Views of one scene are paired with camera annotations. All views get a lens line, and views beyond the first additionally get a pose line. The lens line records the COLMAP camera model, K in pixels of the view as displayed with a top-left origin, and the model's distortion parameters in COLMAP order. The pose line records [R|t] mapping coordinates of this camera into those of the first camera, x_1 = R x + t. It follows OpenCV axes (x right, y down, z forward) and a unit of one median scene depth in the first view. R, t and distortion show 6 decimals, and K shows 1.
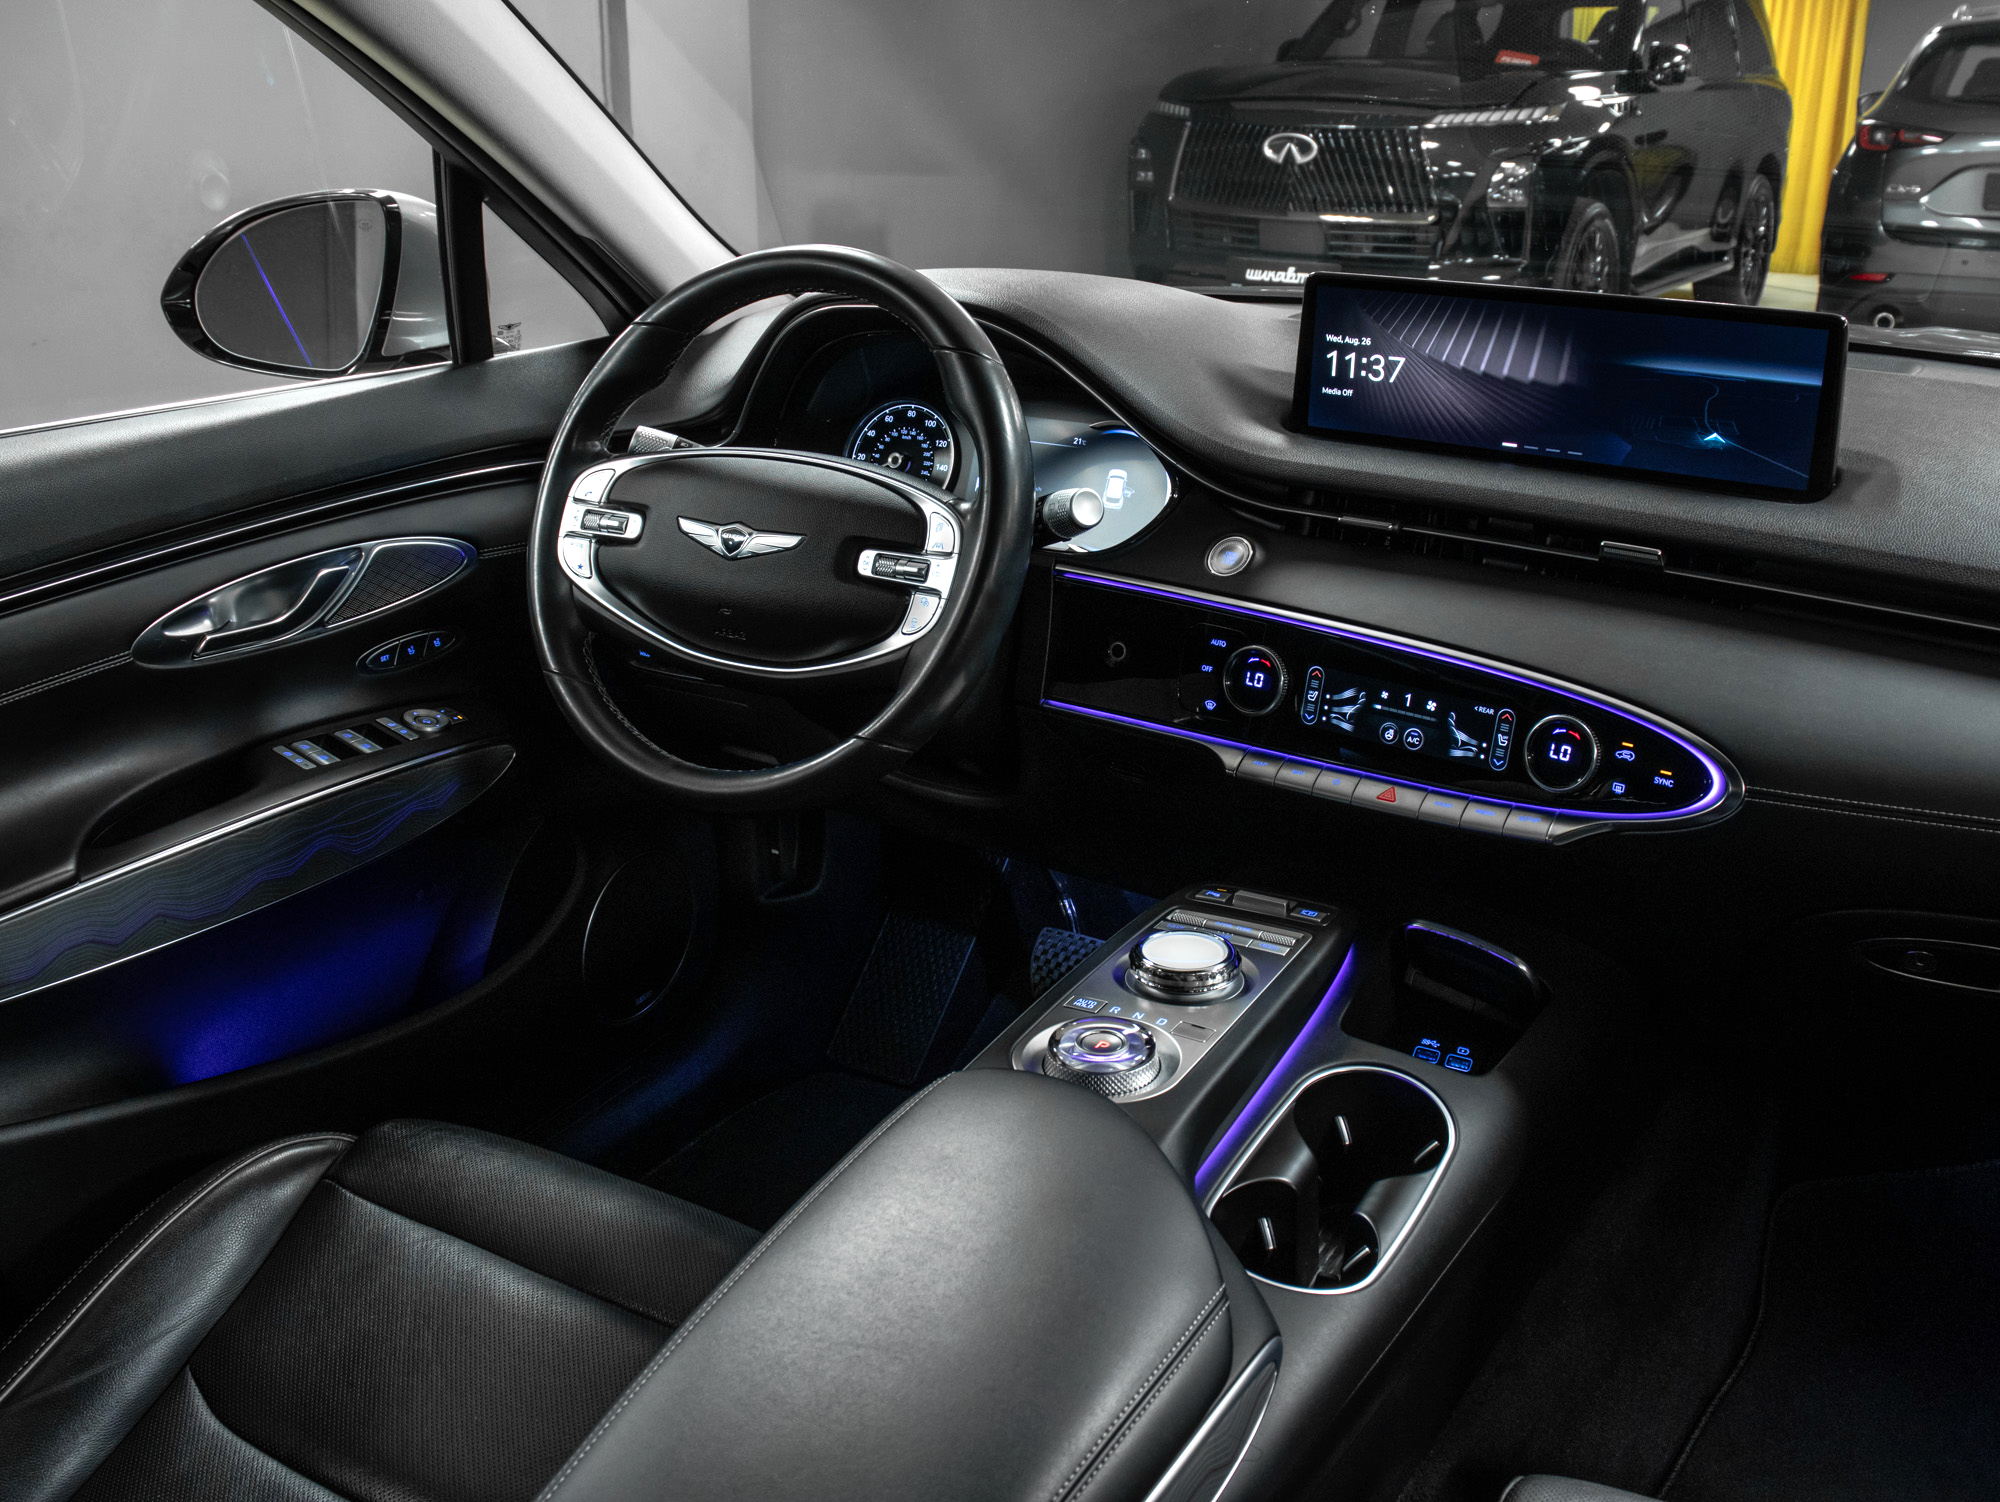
lens RADIAL K [[1909.3, 0, 973.4], [0, 1909.3, 723.9], [0, 0, 1]] dist [-0.140695, 0.000000]
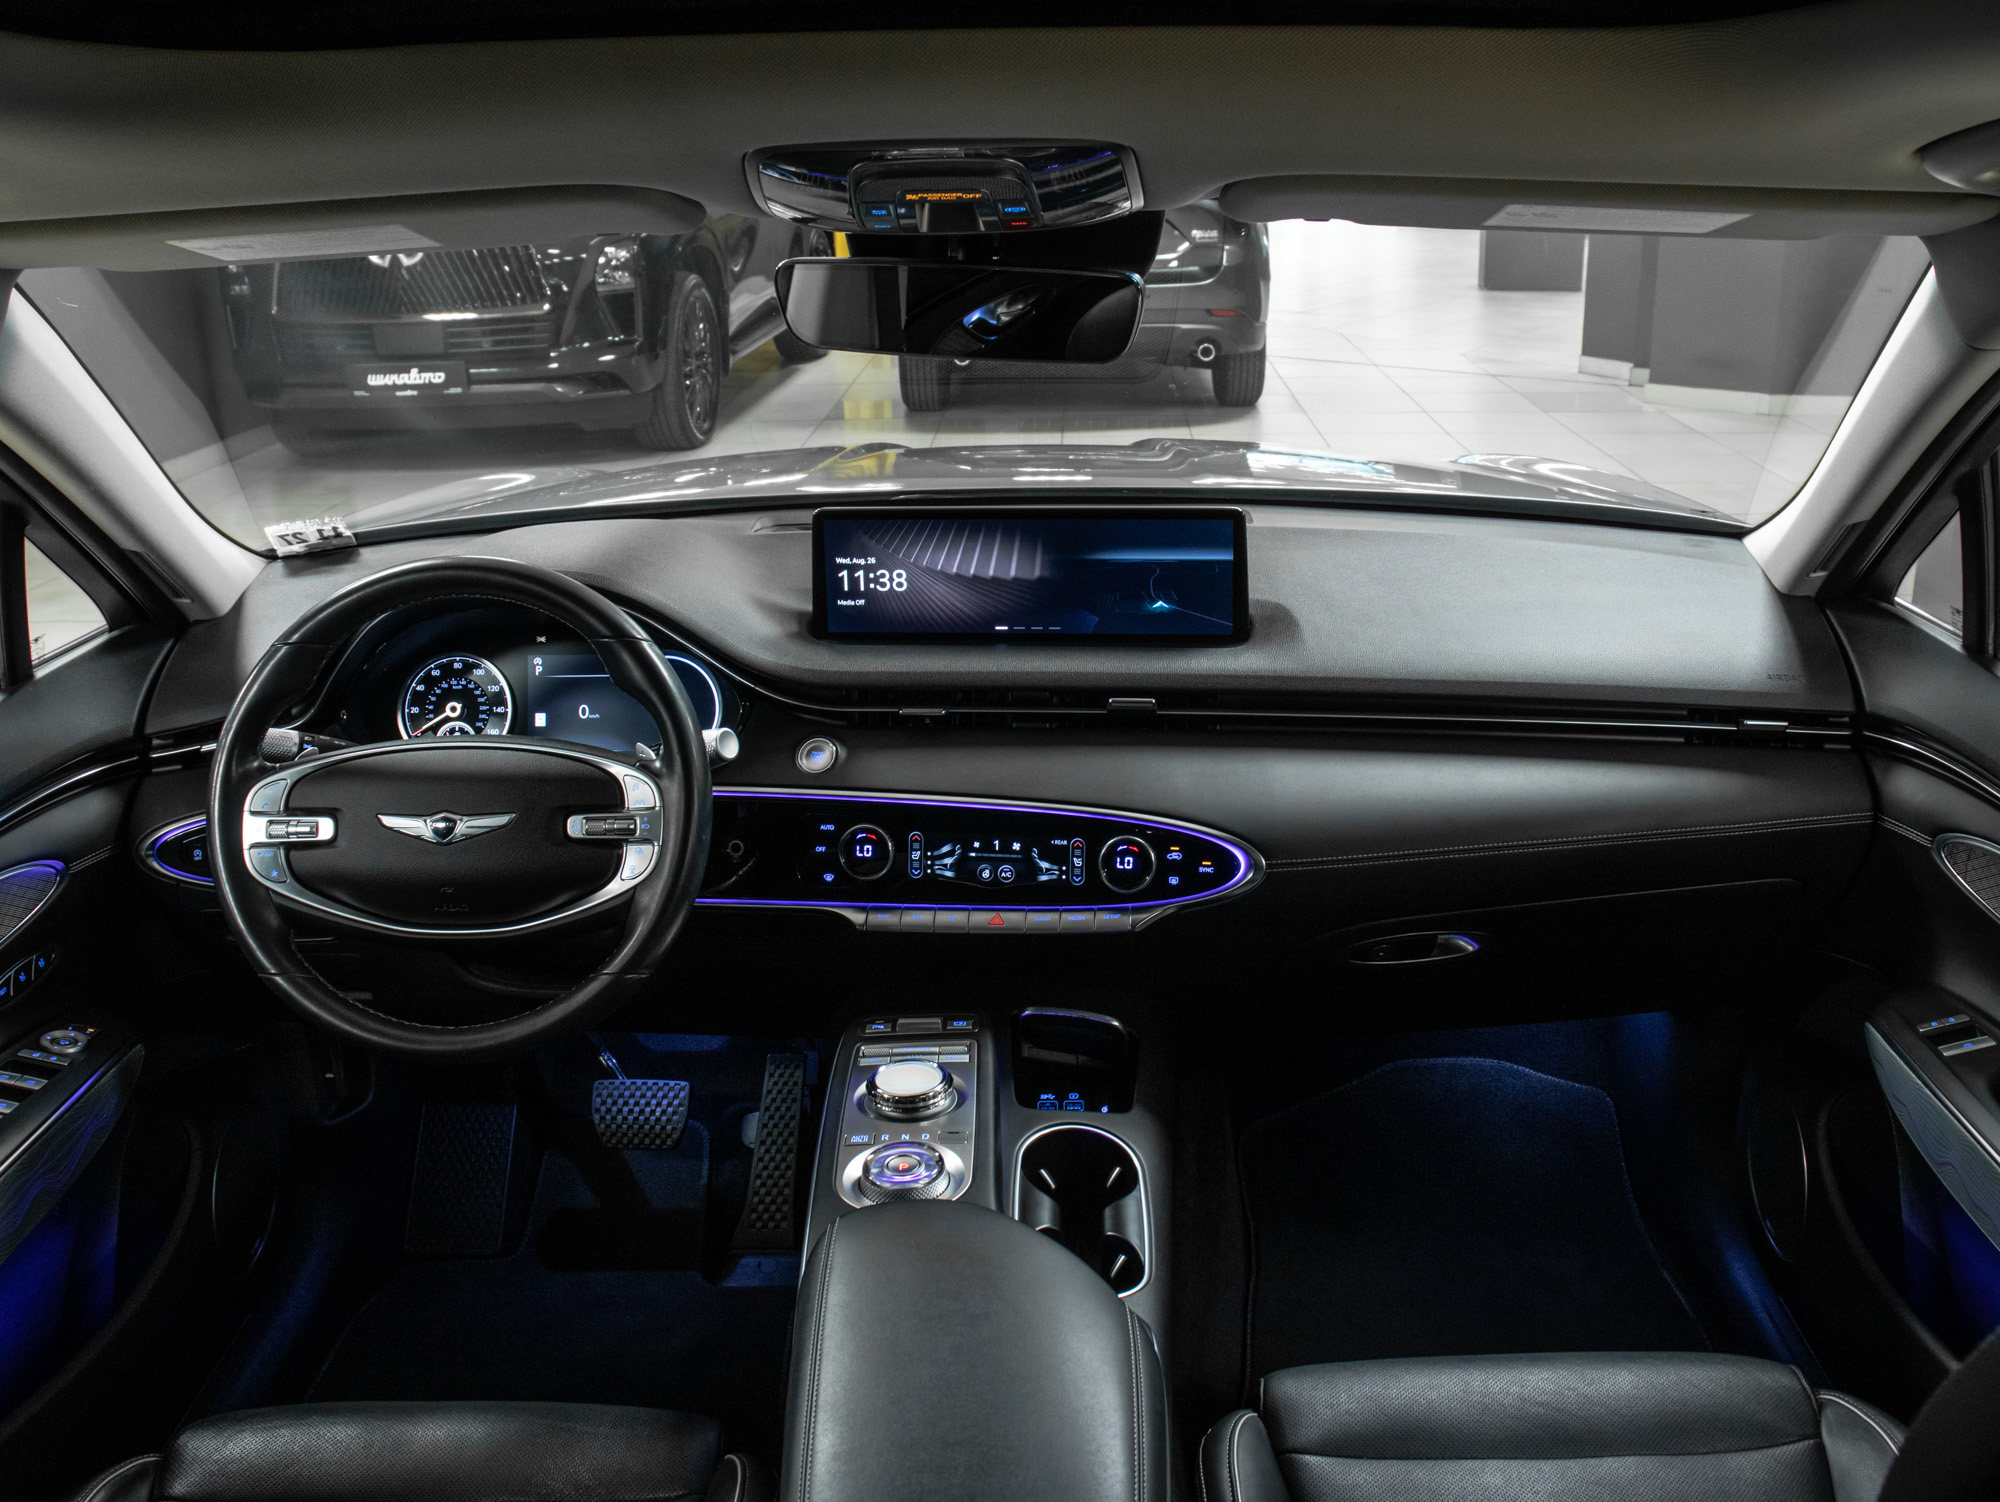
lens RADIAL K [[1909.3, 0, 1066.0], [0, 1909.3, 754.7], [0, 0, 1]] dist [-0.140695, 0.000000]
pose [[0.849751, -0.185461, 0.493485, -0.353972], [0.185749, 0.981376, 0.048972, -0.125152], [-0.493377, 0.050050, 0.868375, -0.156869]]
